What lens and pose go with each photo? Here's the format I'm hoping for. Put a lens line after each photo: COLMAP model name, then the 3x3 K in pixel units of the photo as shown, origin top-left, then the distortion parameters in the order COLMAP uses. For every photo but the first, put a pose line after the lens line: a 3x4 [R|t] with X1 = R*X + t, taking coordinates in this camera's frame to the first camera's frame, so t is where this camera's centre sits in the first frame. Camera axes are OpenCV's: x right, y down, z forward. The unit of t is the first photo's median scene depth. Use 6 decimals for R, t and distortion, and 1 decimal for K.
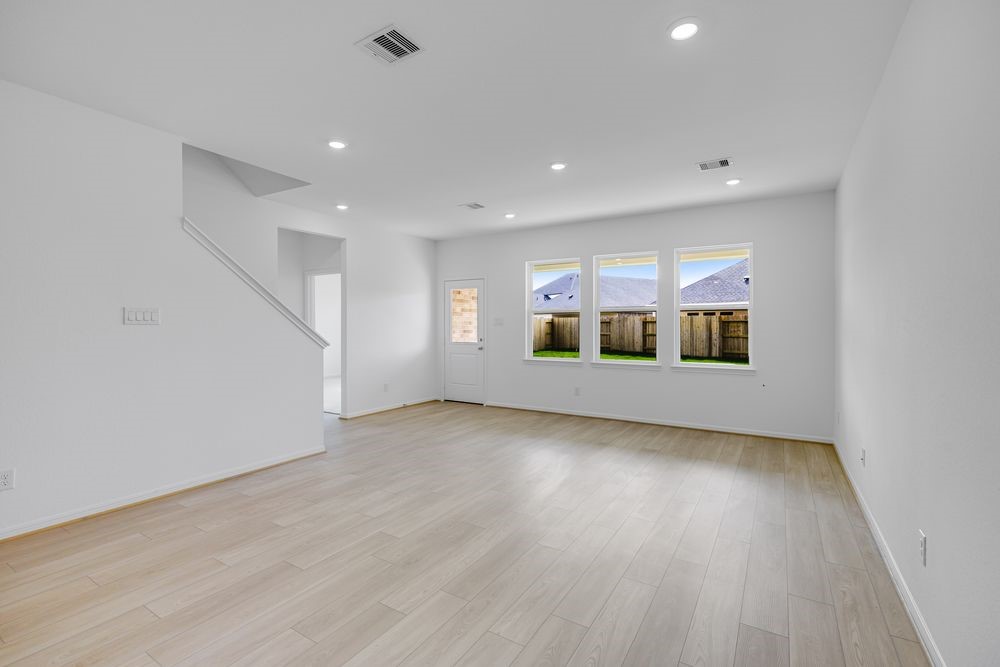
lens RADIAL K [[460.5, 0, 502.0], [0, 460.5, 332.8], [0, 0, 1]] dist [0.020658, 0.000154]
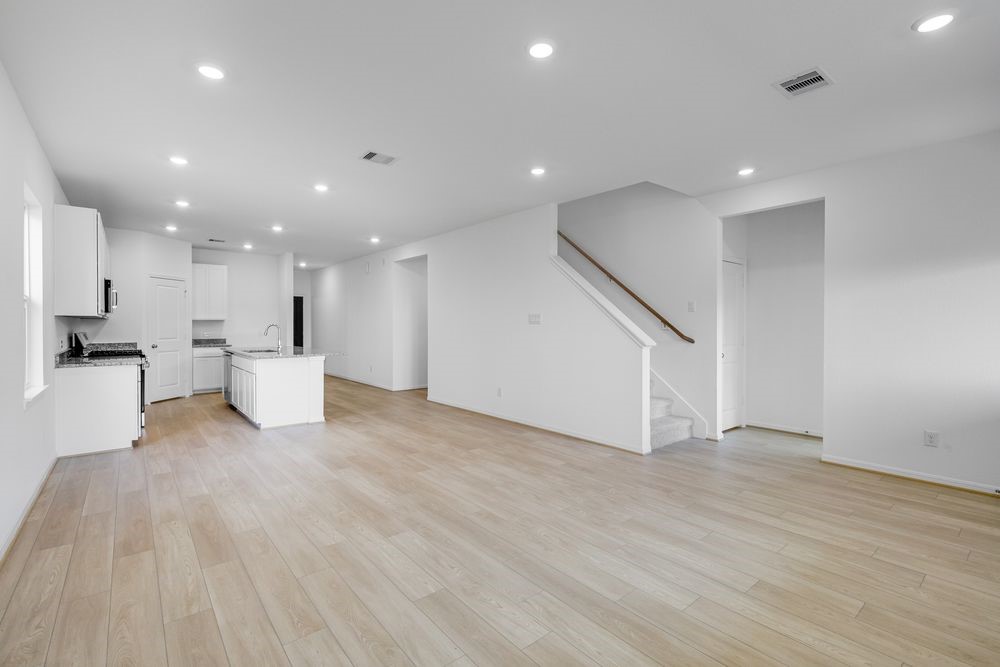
lens RADIAL K [[460.2, 0, 499.0], [0, 460.2, 331.6], [0, 0, 1]] dist [0.002744, 0.000425]
pose [[-0.344593, 0.008618, -0.938712, 0.845236], [-0.015406, 0.999771, 0.014834, -0.012432], [0.938626, 0.019573, -0.344382, 1.428331]]
